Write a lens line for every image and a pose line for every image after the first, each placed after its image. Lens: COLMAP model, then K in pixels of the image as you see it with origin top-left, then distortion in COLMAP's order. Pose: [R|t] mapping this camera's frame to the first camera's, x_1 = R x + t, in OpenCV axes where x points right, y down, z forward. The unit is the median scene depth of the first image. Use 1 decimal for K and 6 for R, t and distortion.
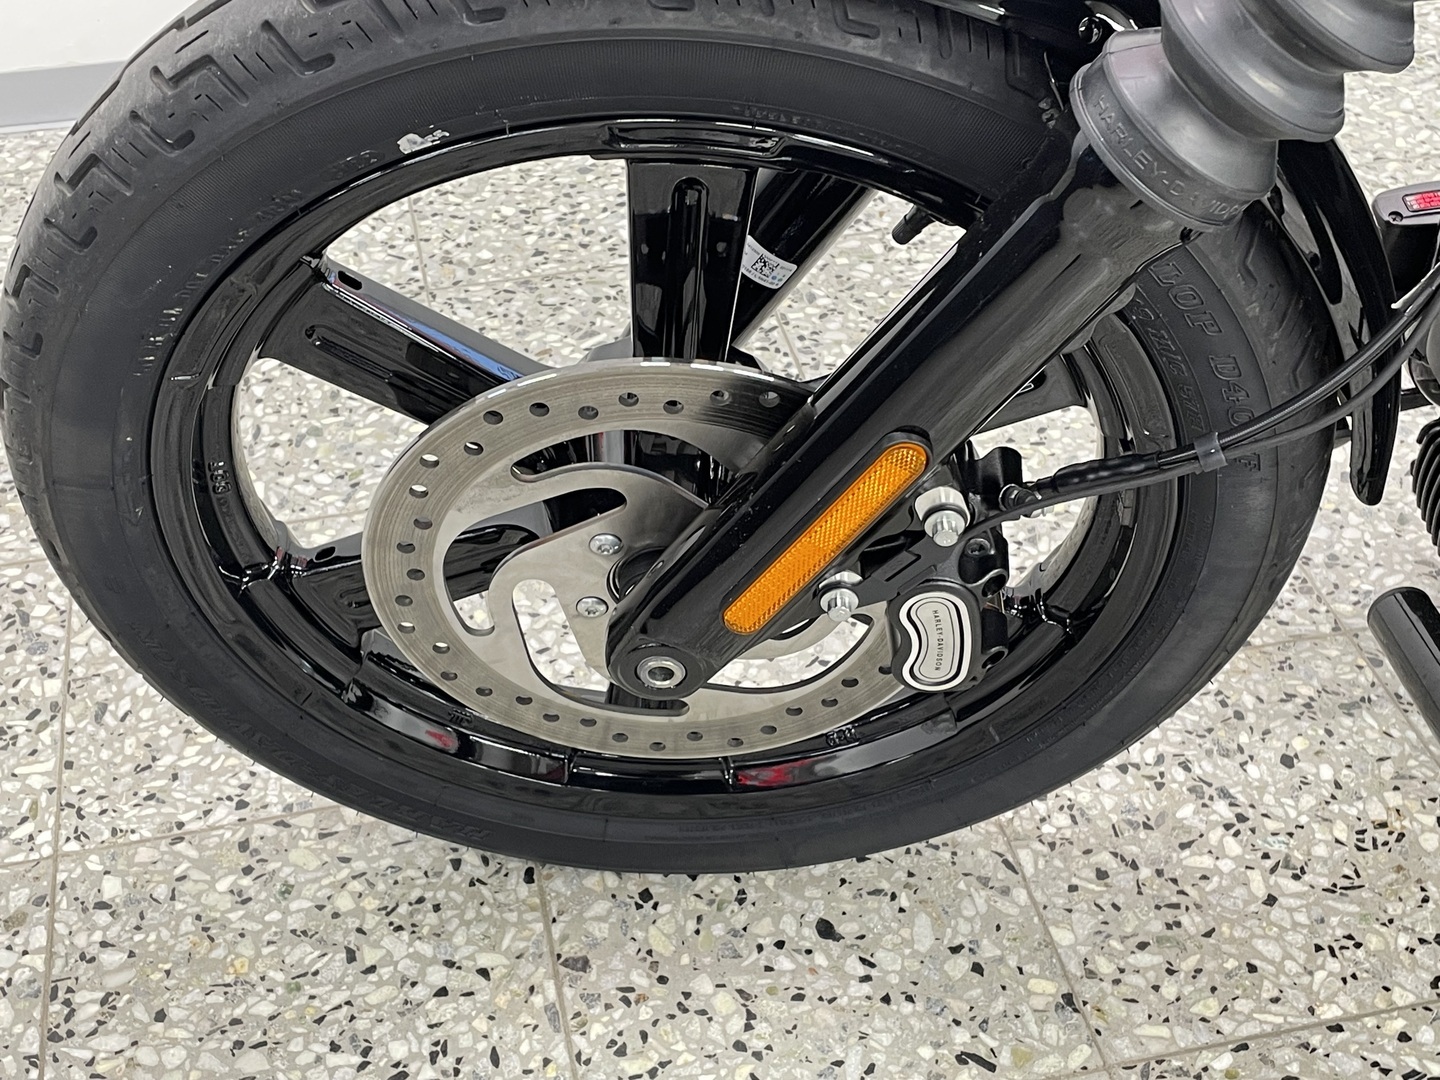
lens RADIAL K [[1857.4, 0, 720.0], [0, 1857.4, 540.0], [0, 0, 1]] dist [0.116786, -0.219203]
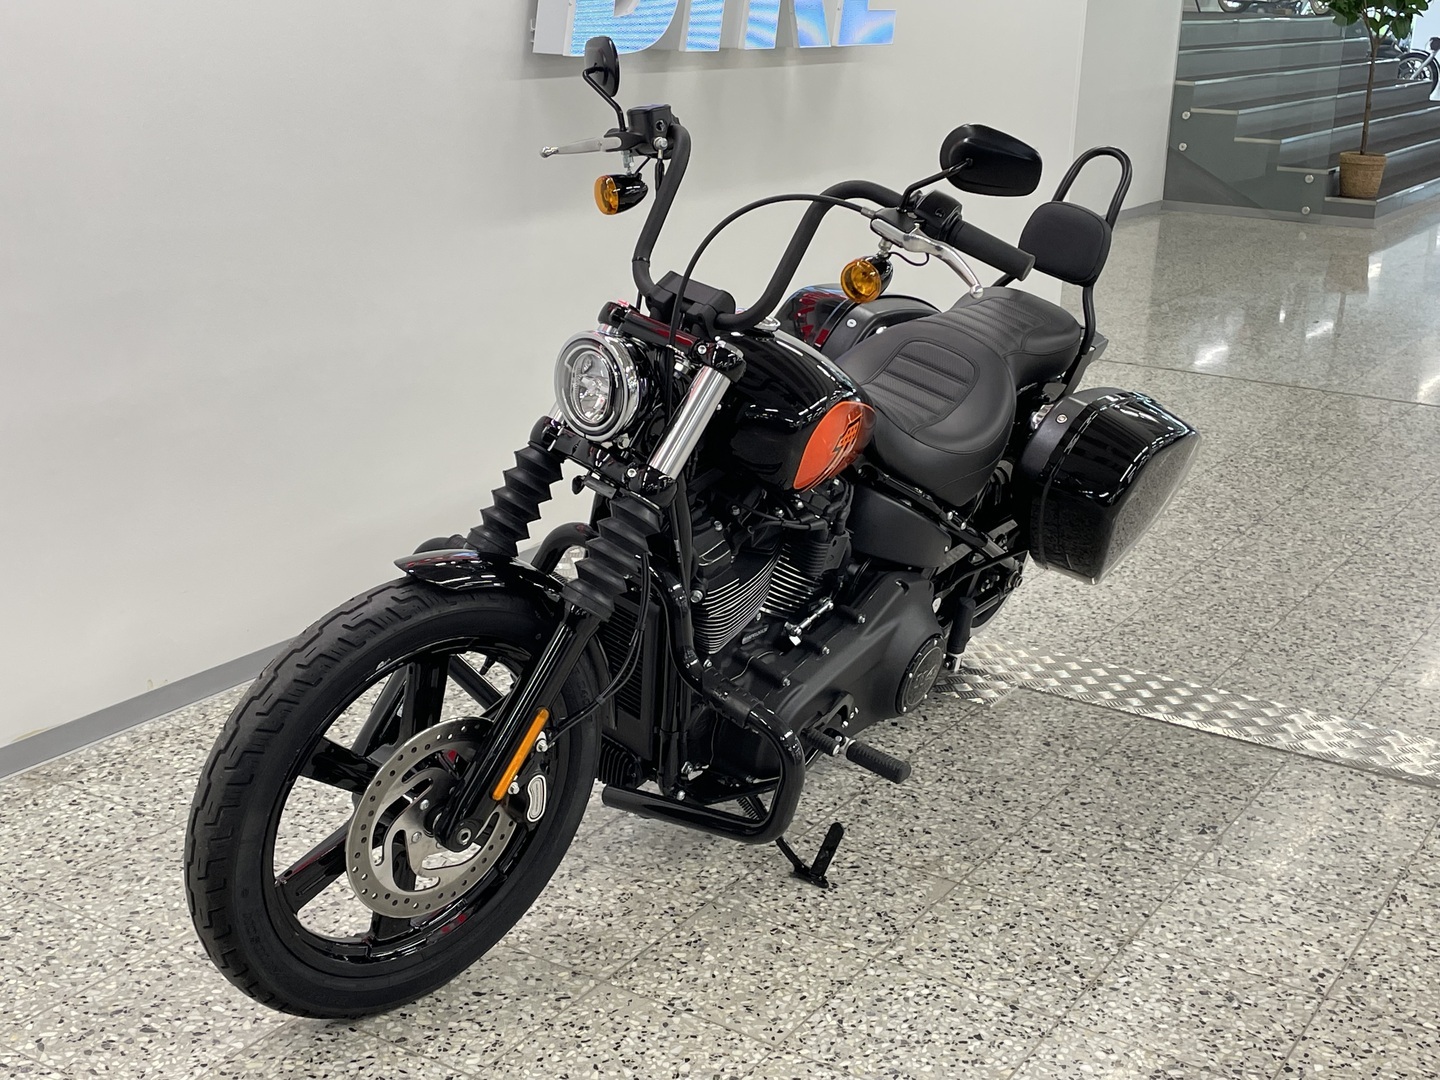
lens RADIAL K [[1857.4, 0, 720.0], [0, 1857.4, 540.0], [0, 0, 1]] dist [0.116786, -0.219203]
pose [[0.703698, -0.178643, 0.687674, -1.247903], [0.438423, 0.870812, -0.222421, 0.368889], [-0.559101, 0.458010, 0.691110, -1.063183]]
